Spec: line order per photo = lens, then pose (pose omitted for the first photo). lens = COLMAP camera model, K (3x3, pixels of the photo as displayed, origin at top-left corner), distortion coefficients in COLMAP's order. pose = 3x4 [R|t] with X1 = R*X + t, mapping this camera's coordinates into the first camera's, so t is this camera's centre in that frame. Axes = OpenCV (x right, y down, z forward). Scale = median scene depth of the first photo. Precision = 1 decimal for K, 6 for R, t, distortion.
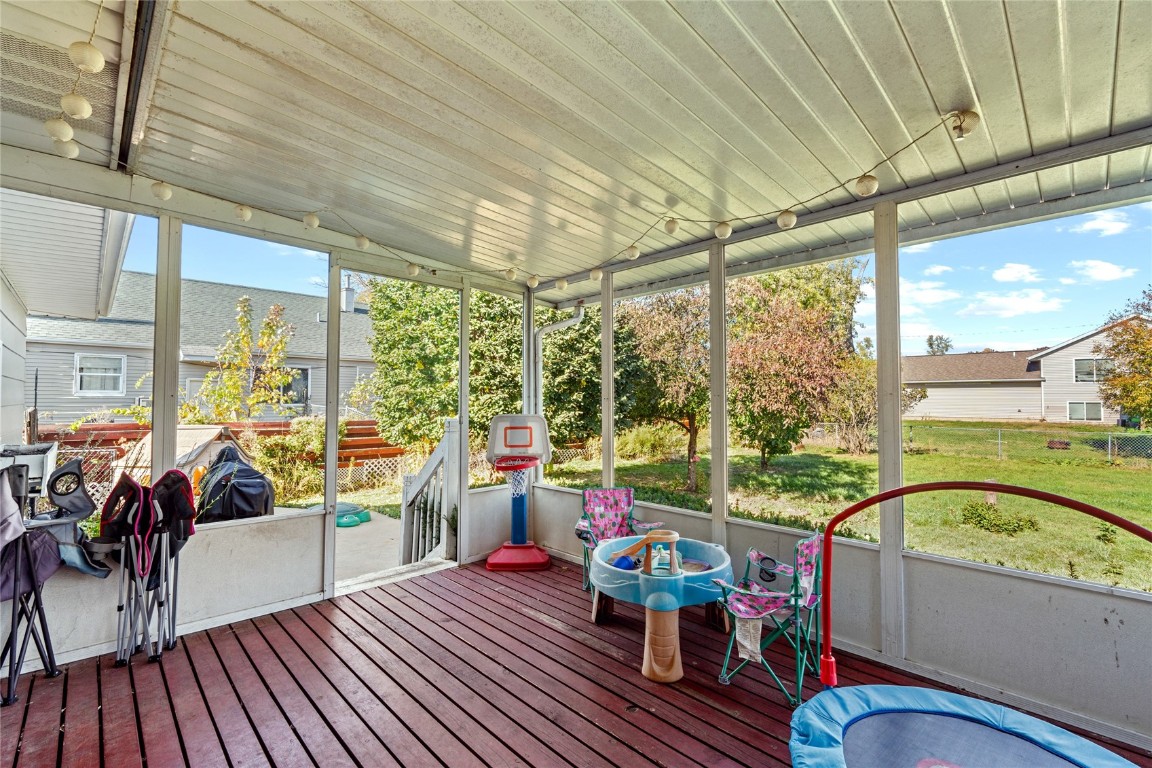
lens RADIAL K [[513.6, 0, 576.0], [0, 513.6, 384.0], [0, 0, 1]] dist [-0.001521, -0.000129]
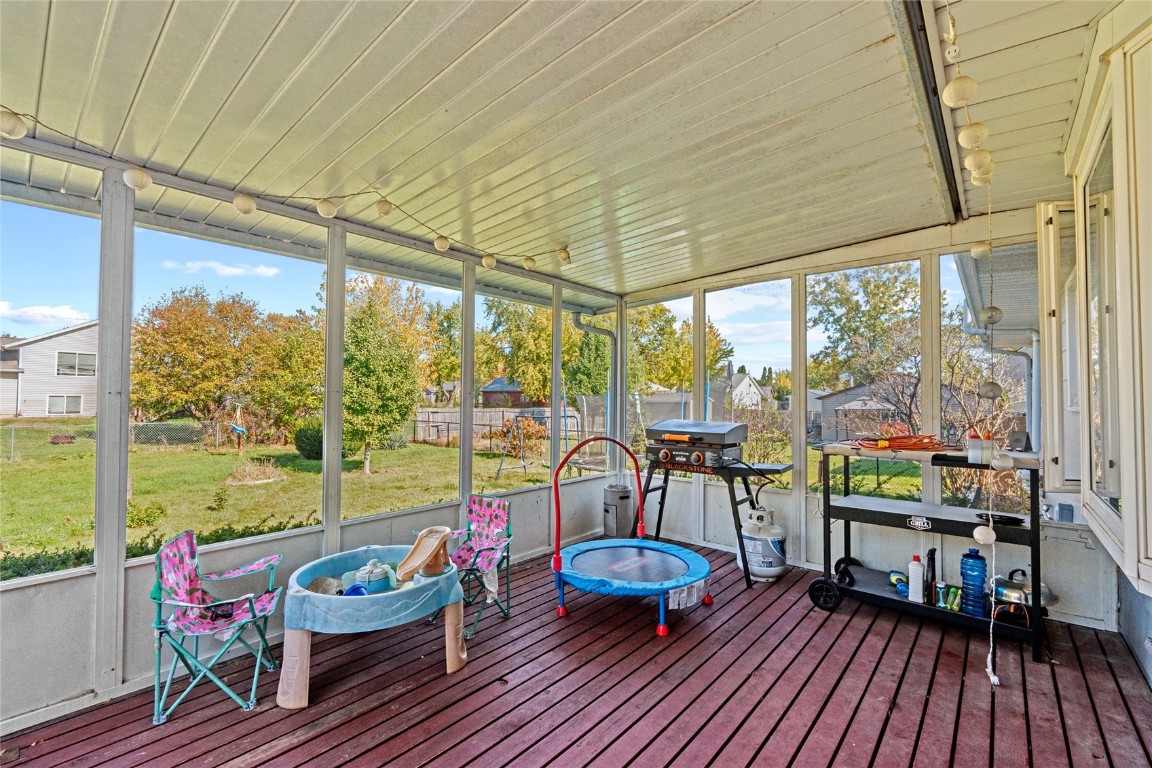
lens RADIAL K [[520.5, 0, 571.4], [0, 520.5, 386.4], [0, 0, 1]] dist [-0.000281, -0.000005]
pose [[-0.115070, 0.023161, 0.993087, -0.856189], [-0.041810, 0.998729, -0.028137, 0.029107], [-0.992477, -0.044758, -0.113955, 0.853938]]
